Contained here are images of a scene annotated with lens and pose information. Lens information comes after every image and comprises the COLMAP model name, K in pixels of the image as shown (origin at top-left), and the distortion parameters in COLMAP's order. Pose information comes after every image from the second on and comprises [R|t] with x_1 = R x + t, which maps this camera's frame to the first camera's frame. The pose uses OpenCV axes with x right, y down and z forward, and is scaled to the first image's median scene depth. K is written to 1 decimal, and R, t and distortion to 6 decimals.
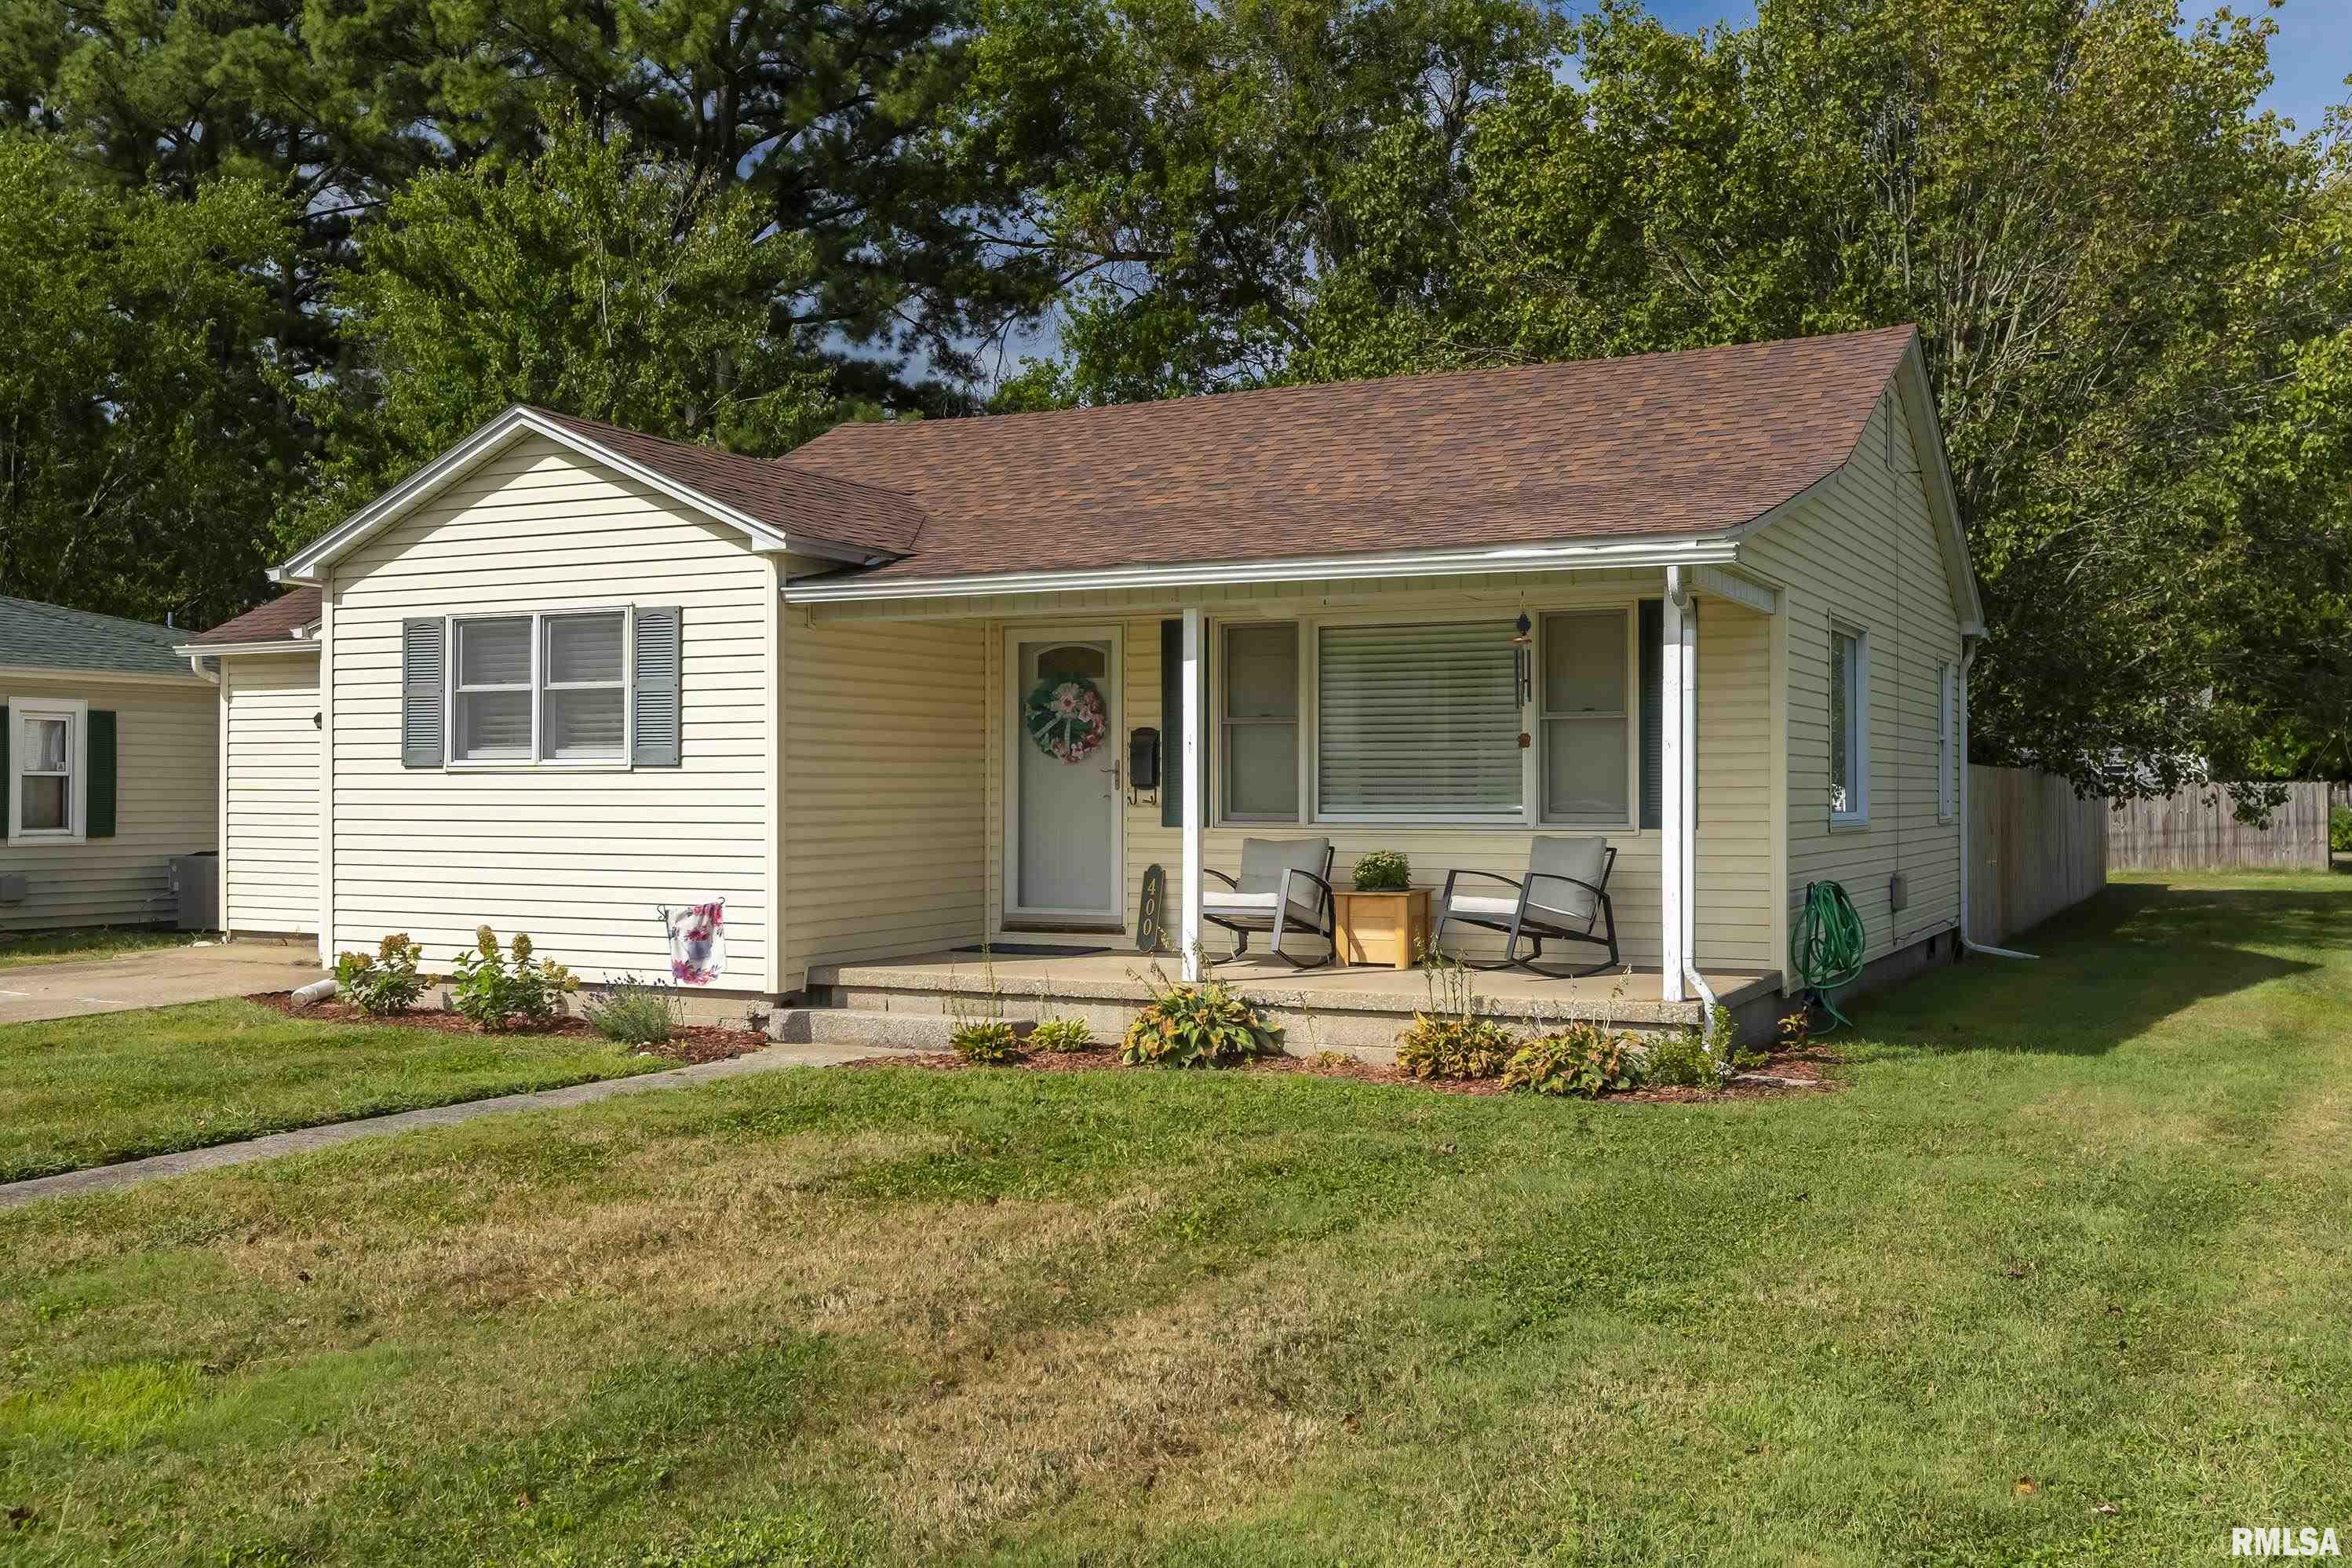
lens RADIAL K [[2235.3, 0, 1176.0], [0, 2235.3, 784.0], [0, 0, 1]] dist [-0.008497, -0.002086]
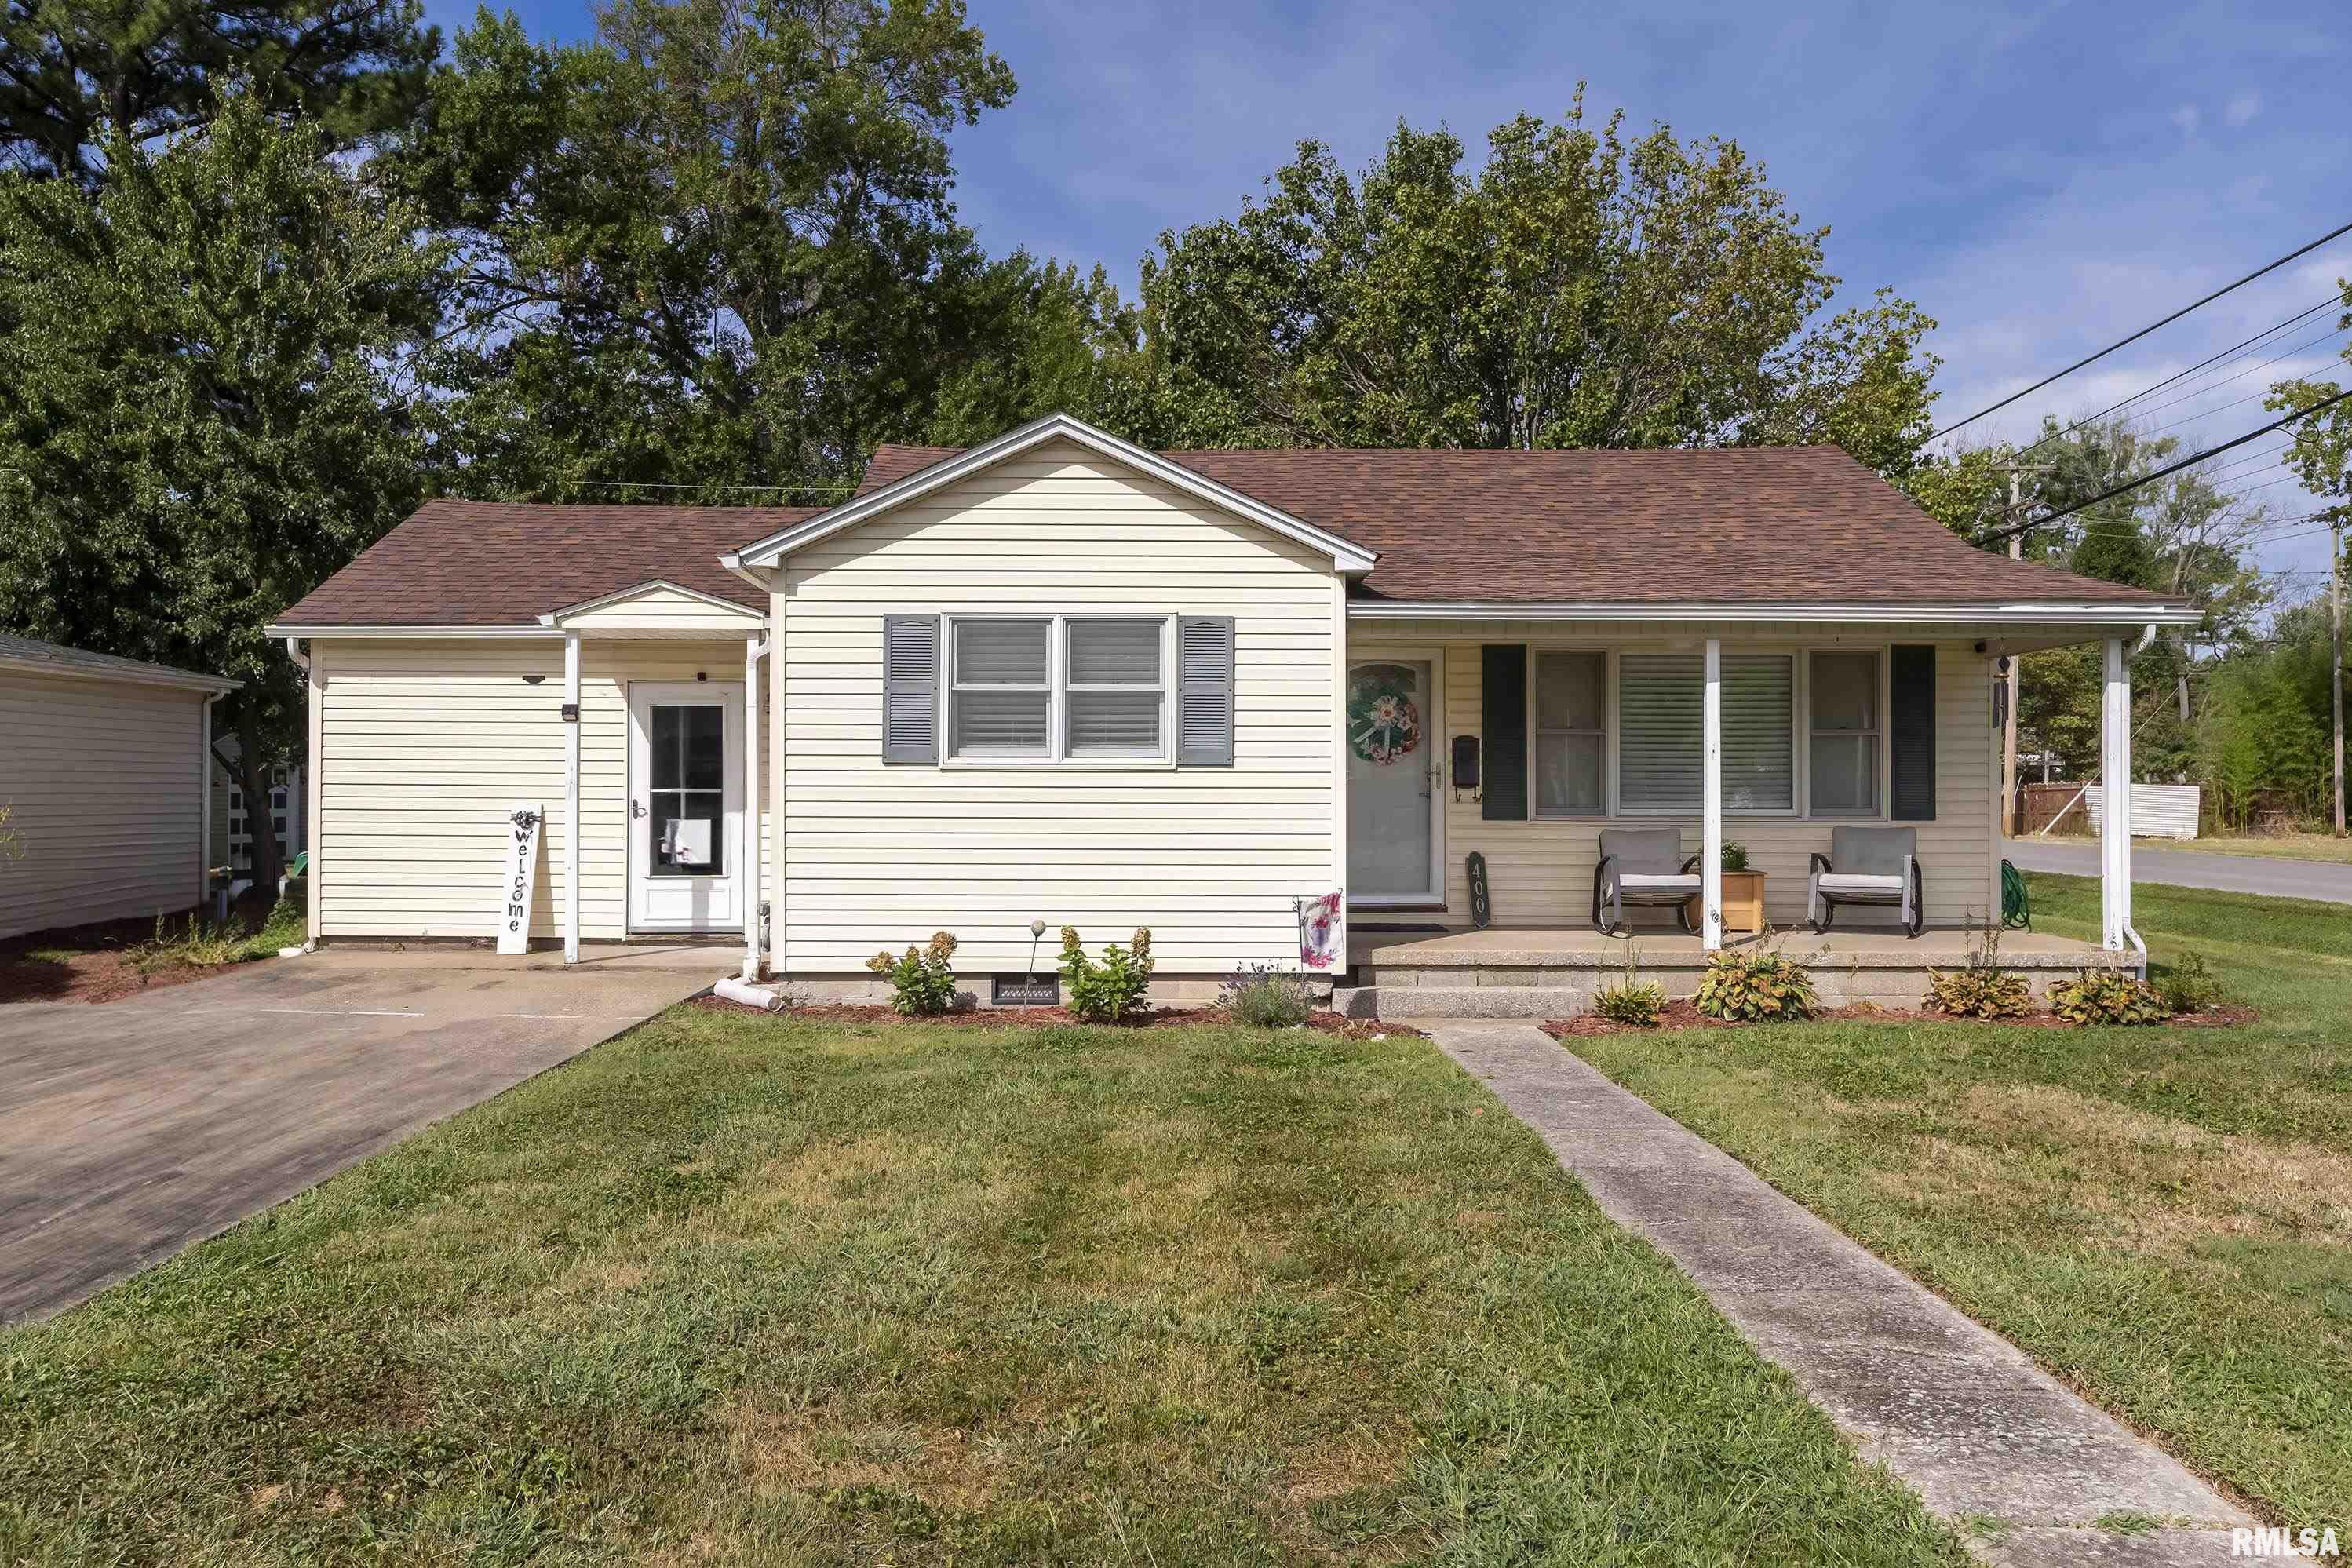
lens RADIAL K [[1822.2, 0, 1176.0], [0, 1822.2, 784.0], [0, 0, 1]] dist [0.006556, 0.001544]
pose [[0.891039, 0.003758, 0.453912, -0.628239], [-0.005342, 0.999983, 0.002206, -0.001193], [-0.453896, -0.004391, 0.891044, 0.231027]]
